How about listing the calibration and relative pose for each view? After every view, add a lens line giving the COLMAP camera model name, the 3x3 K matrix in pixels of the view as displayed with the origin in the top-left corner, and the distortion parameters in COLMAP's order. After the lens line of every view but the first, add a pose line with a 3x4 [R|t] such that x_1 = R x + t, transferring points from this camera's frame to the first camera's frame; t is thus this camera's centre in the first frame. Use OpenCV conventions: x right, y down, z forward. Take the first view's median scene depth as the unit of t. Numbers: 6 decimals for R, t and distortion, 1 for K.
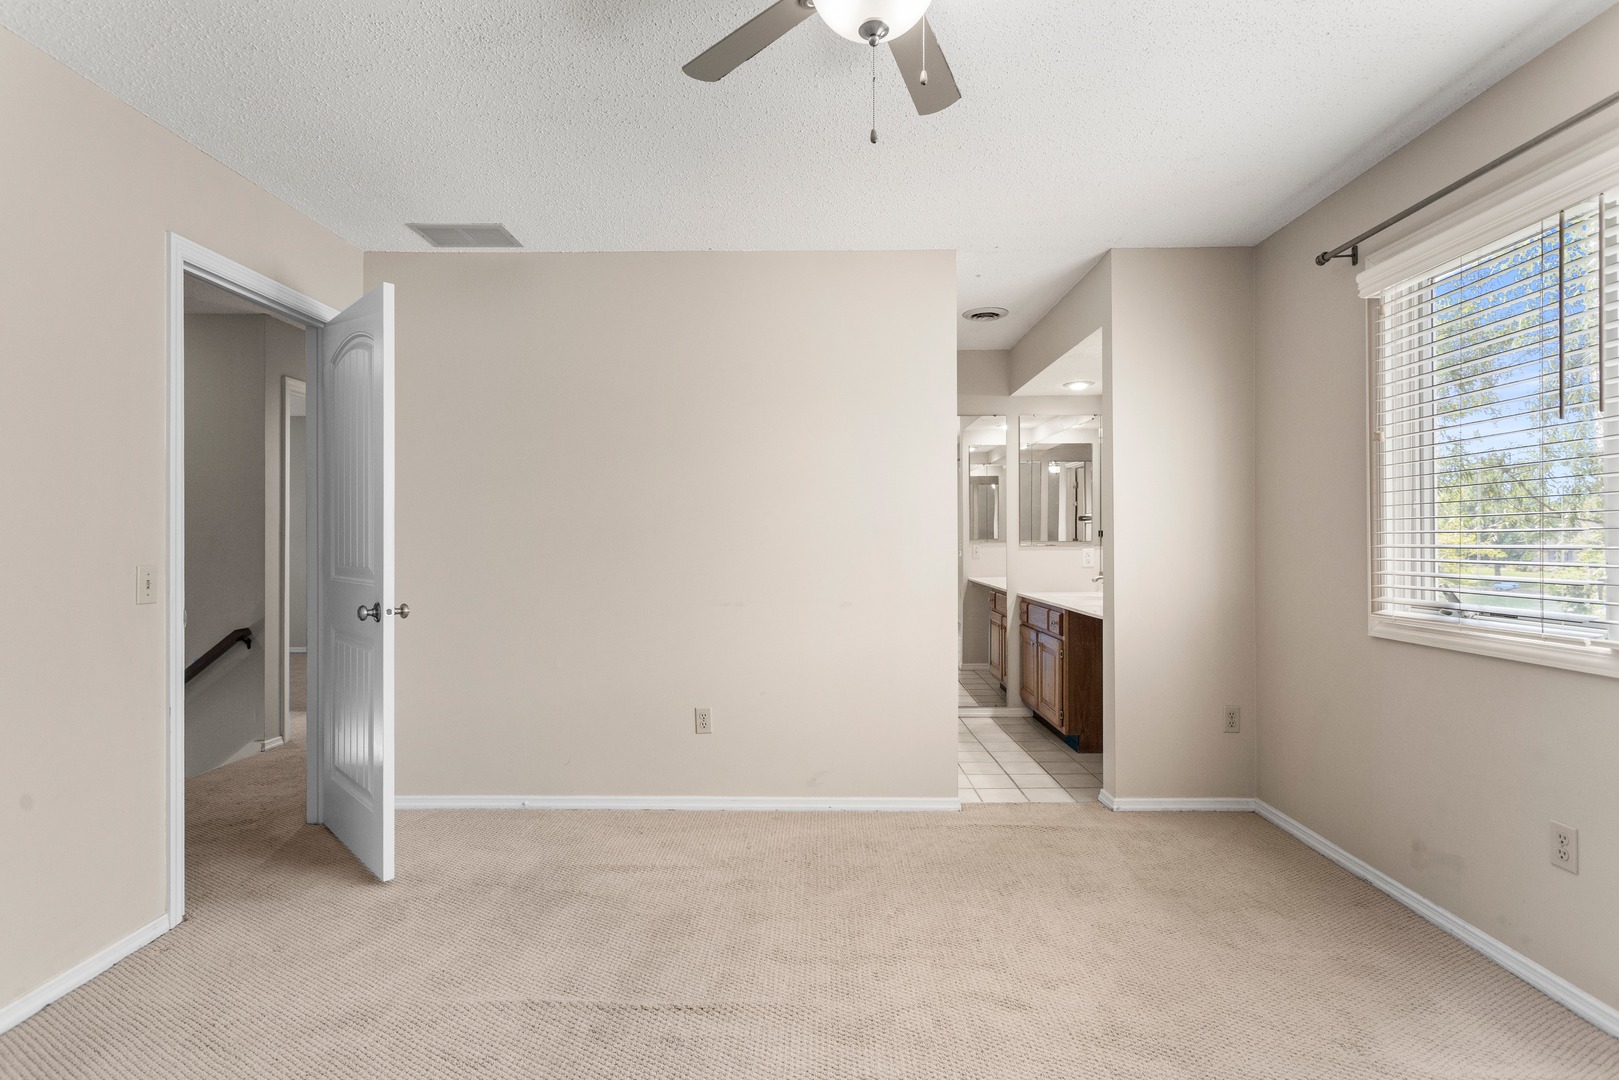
lens RADIAL K [[782.7, 0, 807.4], [0, 782.7, 540.2], [0, 0, 1]] dist [0.001245, 0.000197]
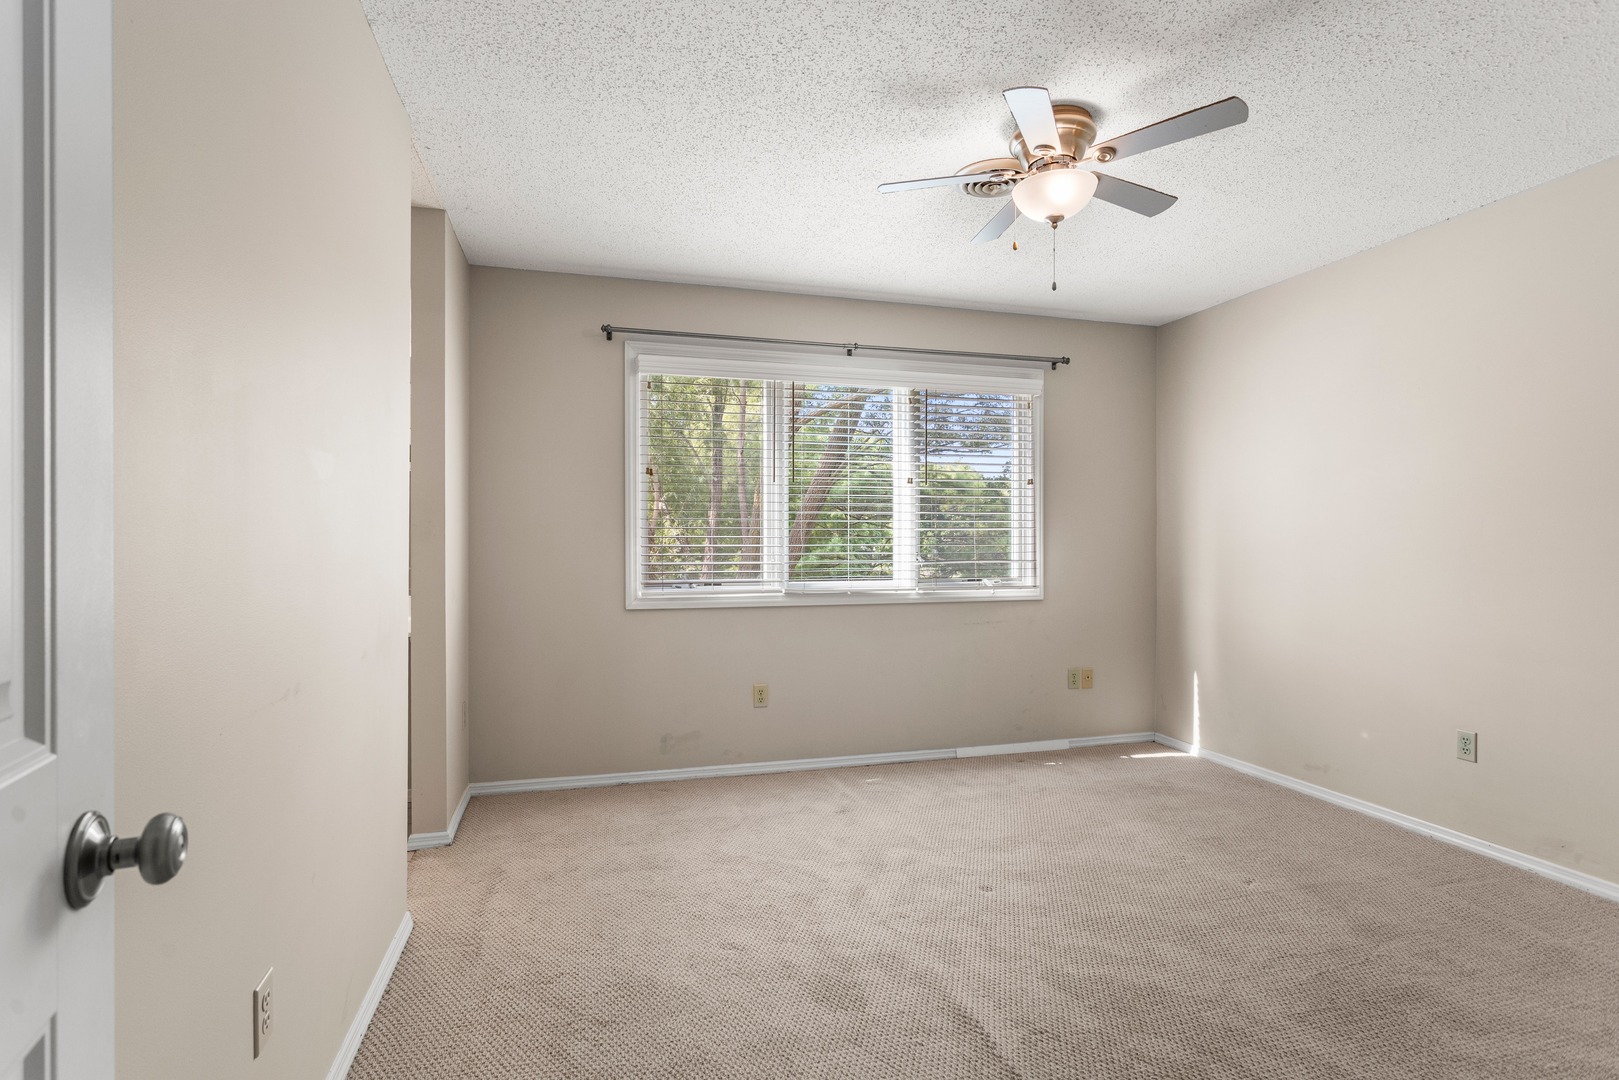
lens RADIAL K [[782.7, 0, 807.4], [0, 782.7, 540.2], [0, 0, 1]] dist [0.001245, 0.000197]
pose [[-0.273419, -0.003725, 0.961888, -0.833853], [-0.001042, 0.999993, 0.003576, -0.011306], [-0.961895, -0.000024, -0.273421, 1.211798]]
